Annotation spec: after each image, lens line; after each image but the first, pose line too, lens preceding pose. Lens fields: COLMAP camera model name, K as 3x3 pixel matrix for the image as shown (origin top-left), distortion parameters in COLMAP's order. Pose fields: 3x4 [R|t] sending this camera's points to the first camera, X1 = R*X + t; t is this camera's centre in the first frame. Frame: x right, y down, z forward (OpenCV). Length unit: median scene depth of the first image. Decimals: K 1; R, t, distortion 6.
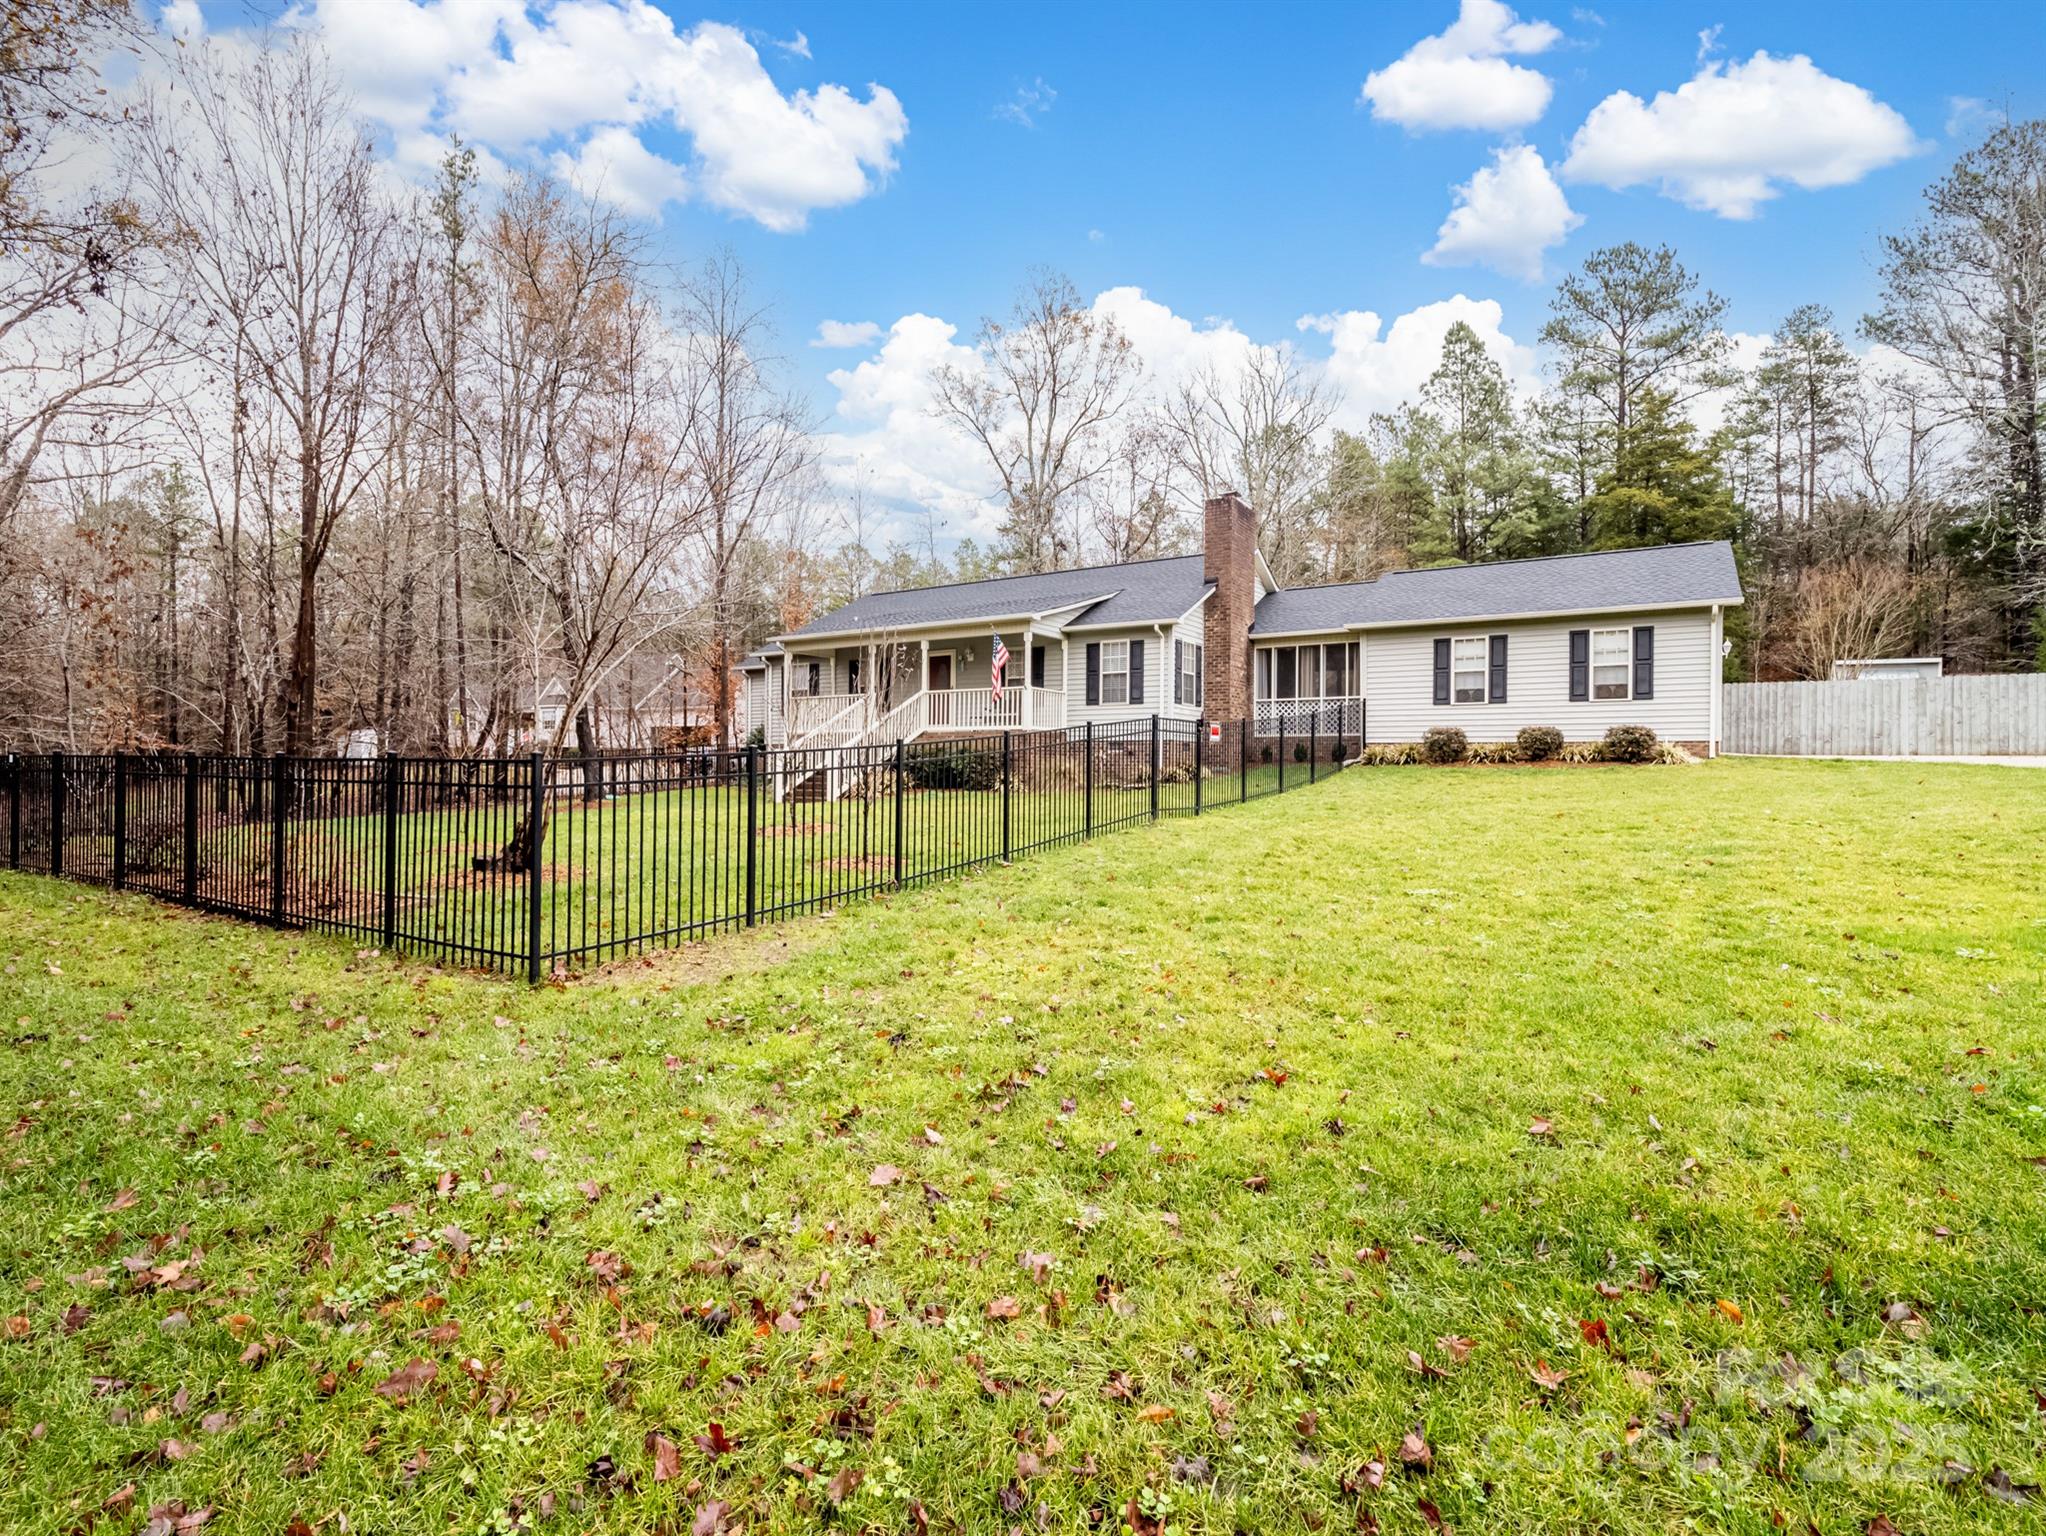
lens RADIAL K [[1015.9, 0, 1022.1], [0, 1015.9, 757.6], [0, 0, 1]] dist [0.011658, -0.000188]
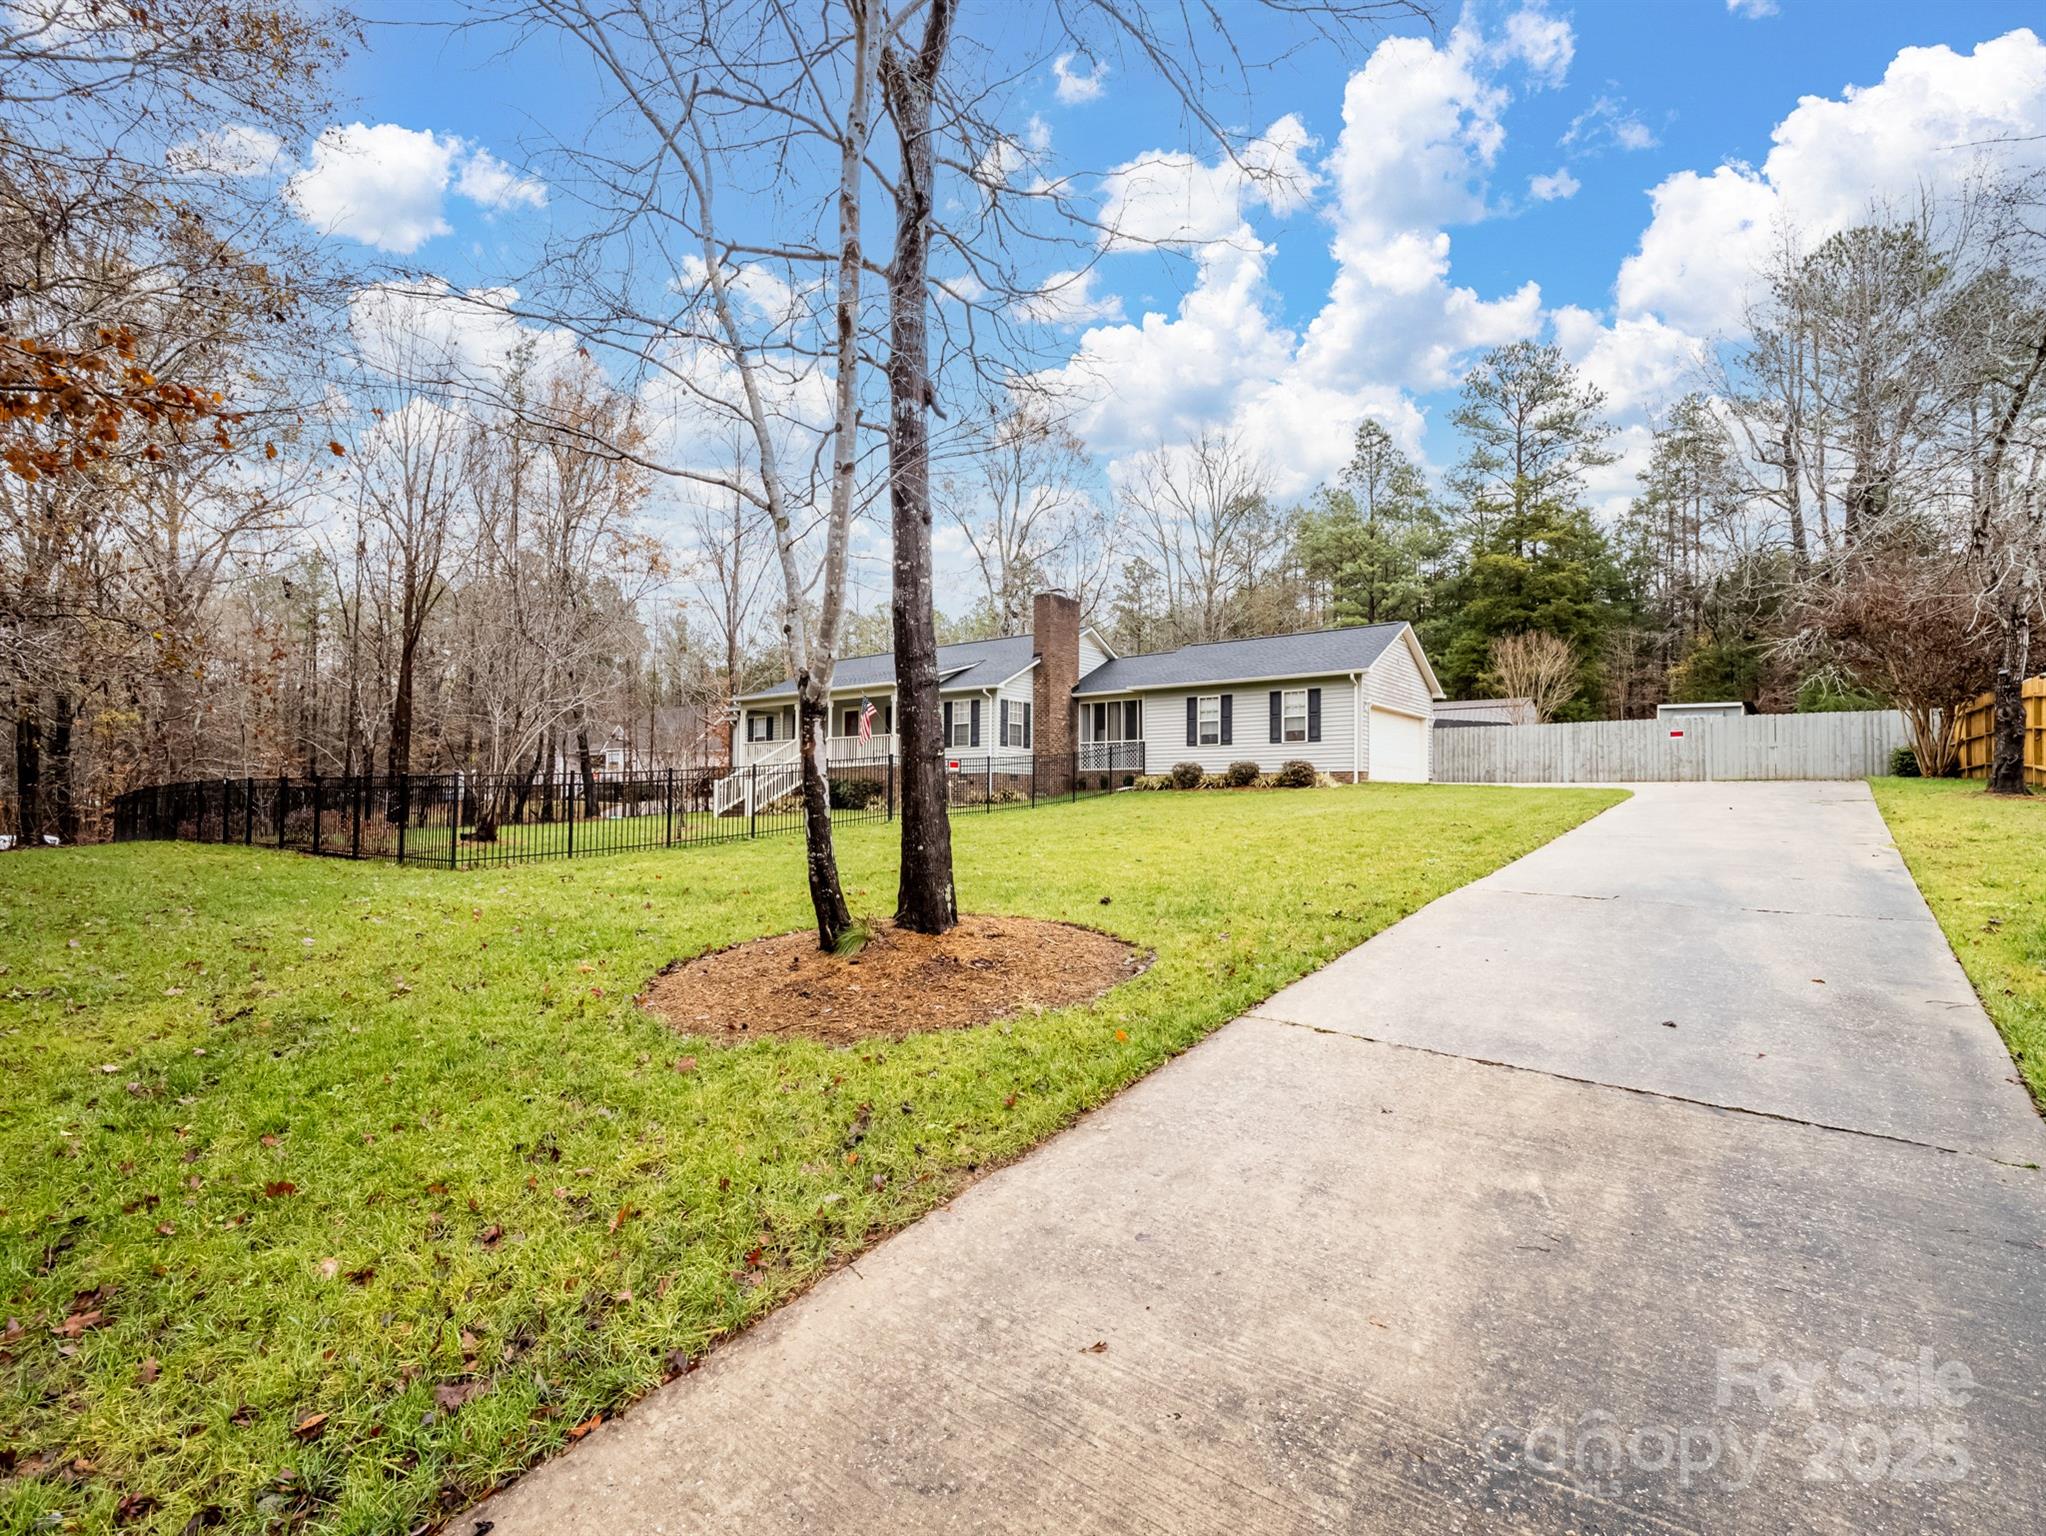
lens RADIAL K [[983.8, 0, 1016.2], [0, 983.8, 762.6], [0, 0, 1]] dist [0.003631, -0.004797]
pose [[0.997425, -0.004244, -0.071587, 0.262325], [0.001827, 0.999427, -0.033794, 0.013769], [0.071689, 0.033576, 0.996862, -0.313486]]
